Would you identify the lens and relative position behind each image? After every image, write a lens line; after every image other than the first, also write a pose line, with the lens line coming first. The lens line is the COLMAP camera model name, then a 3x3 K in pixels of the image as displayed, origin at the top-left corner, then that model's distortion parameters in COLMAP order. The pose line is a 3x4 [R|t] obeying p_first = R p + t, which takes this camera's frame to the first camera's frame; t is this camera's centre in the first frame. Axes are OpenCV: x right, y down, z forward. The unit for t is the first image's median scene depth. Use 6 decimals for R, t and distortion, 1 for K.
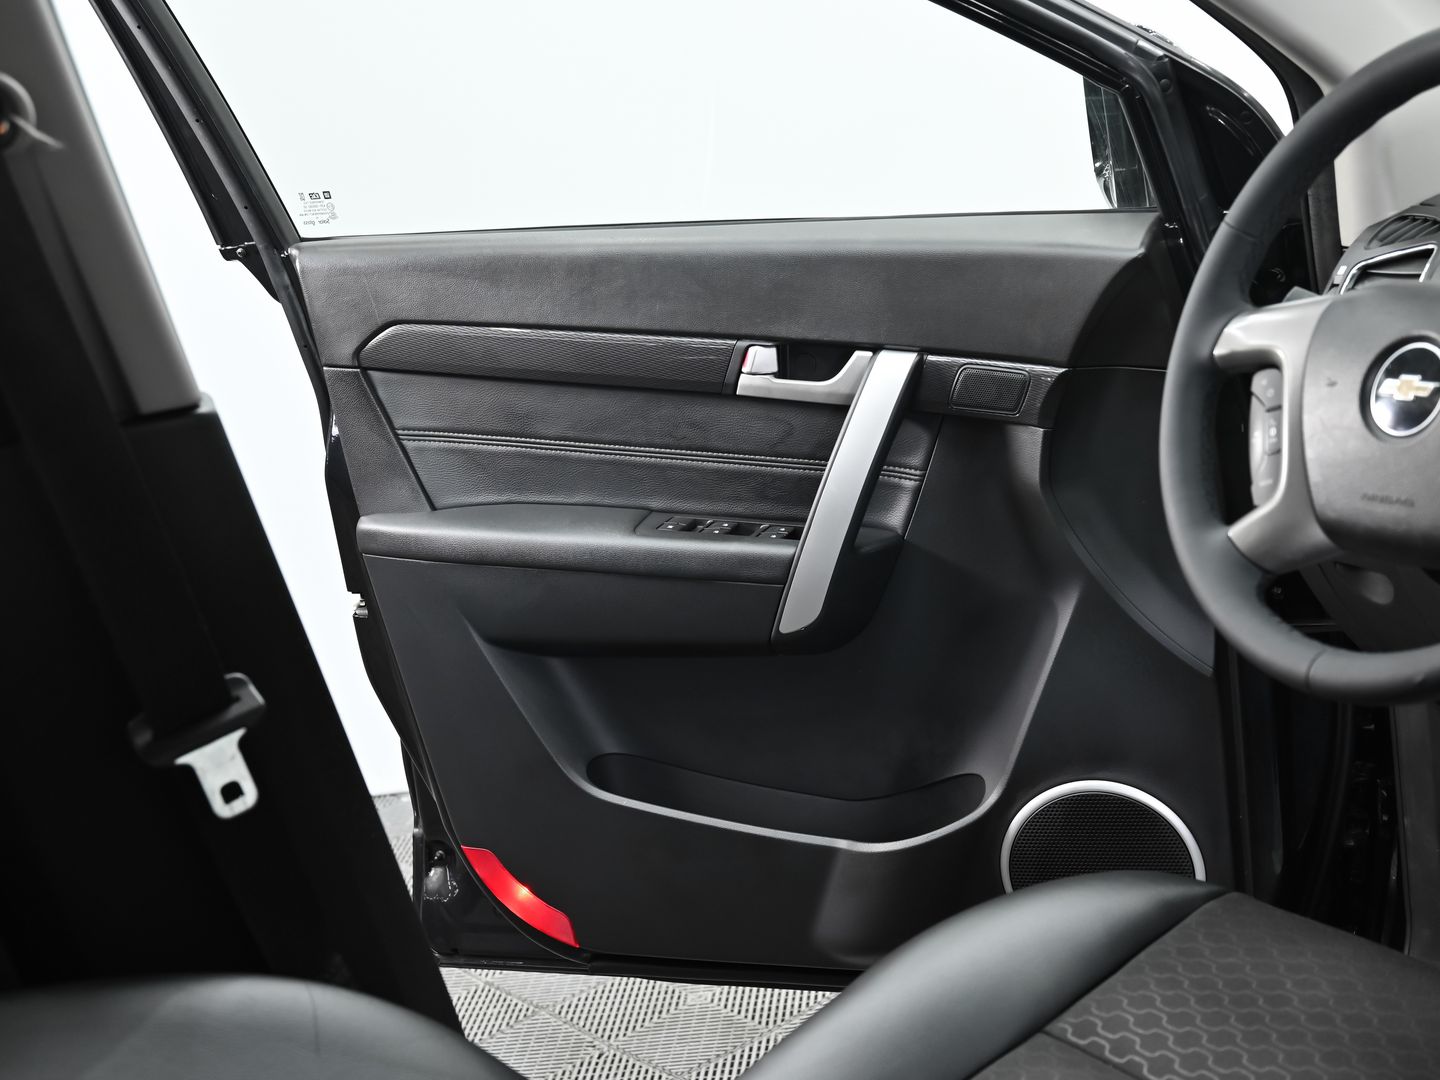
lens RADIAL K [[2011.0, 0, 718.9], [0, 2011.0, 544.2], [0, 0, 1]] dist [-0.013560, 0.000000]
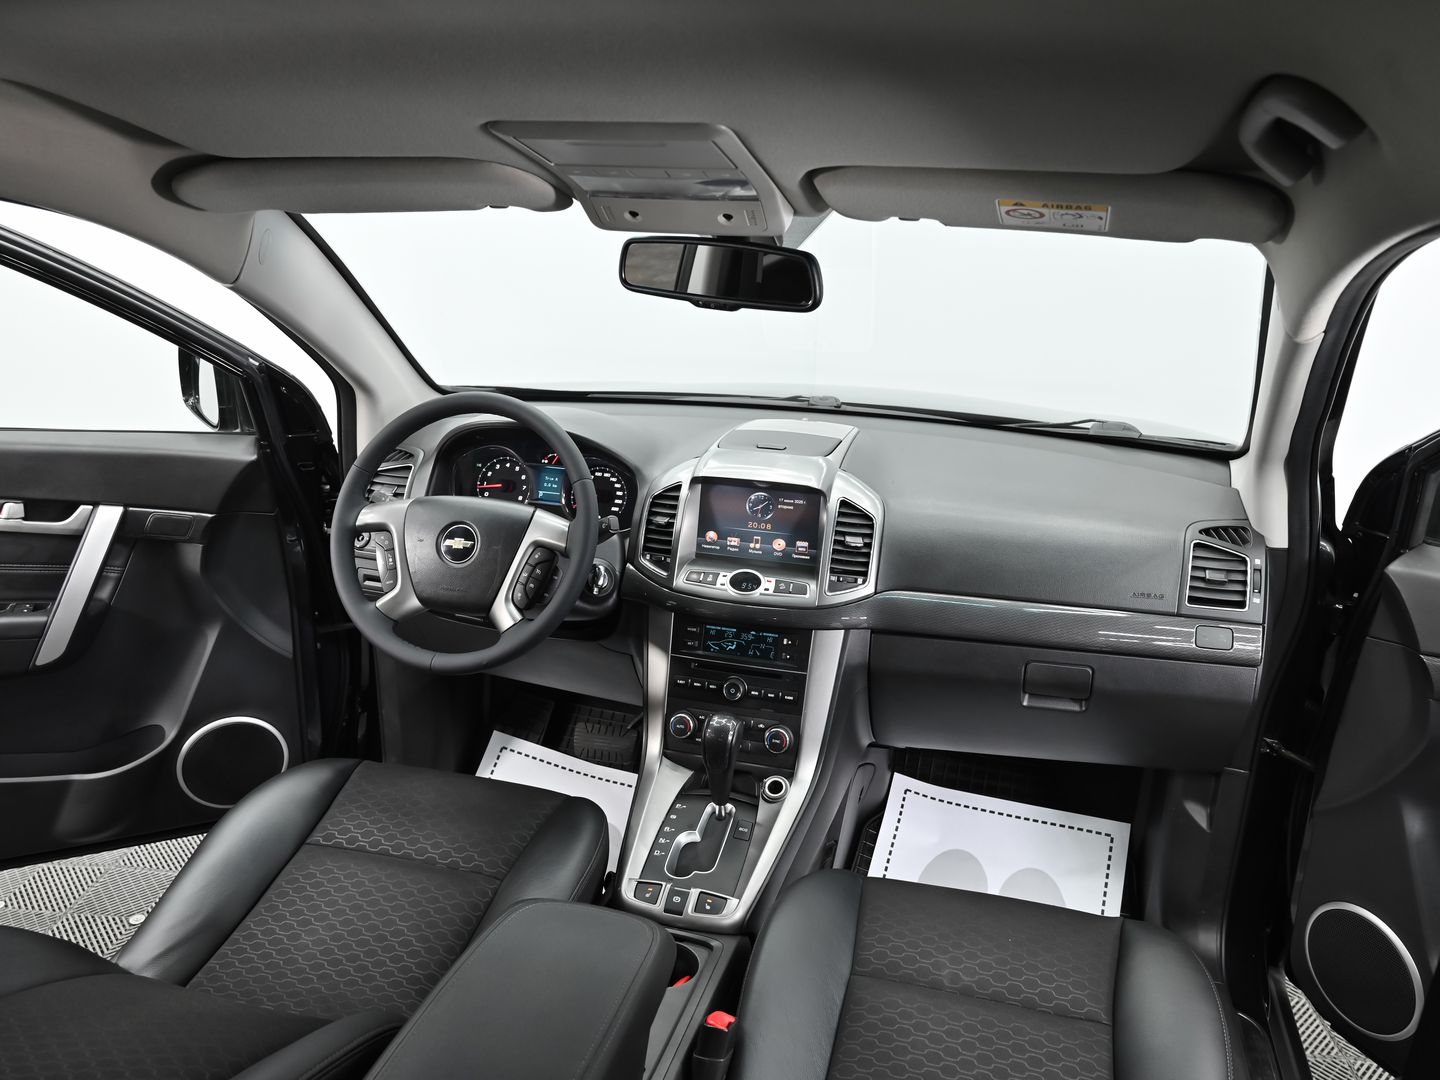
lens RADIAL K [[1085.8, 0, 723.9], [0, 1085.8, 535.5], [0, 0, 1]] dist [0.009158, 0.002565]
pose [[0.670244, -0.051340, 0.740362, -0.274988], [0.044274, 0.998594, 0.029166, -0.072818], [-0.740819, 0.013231, 0.671575, -0.087679]]
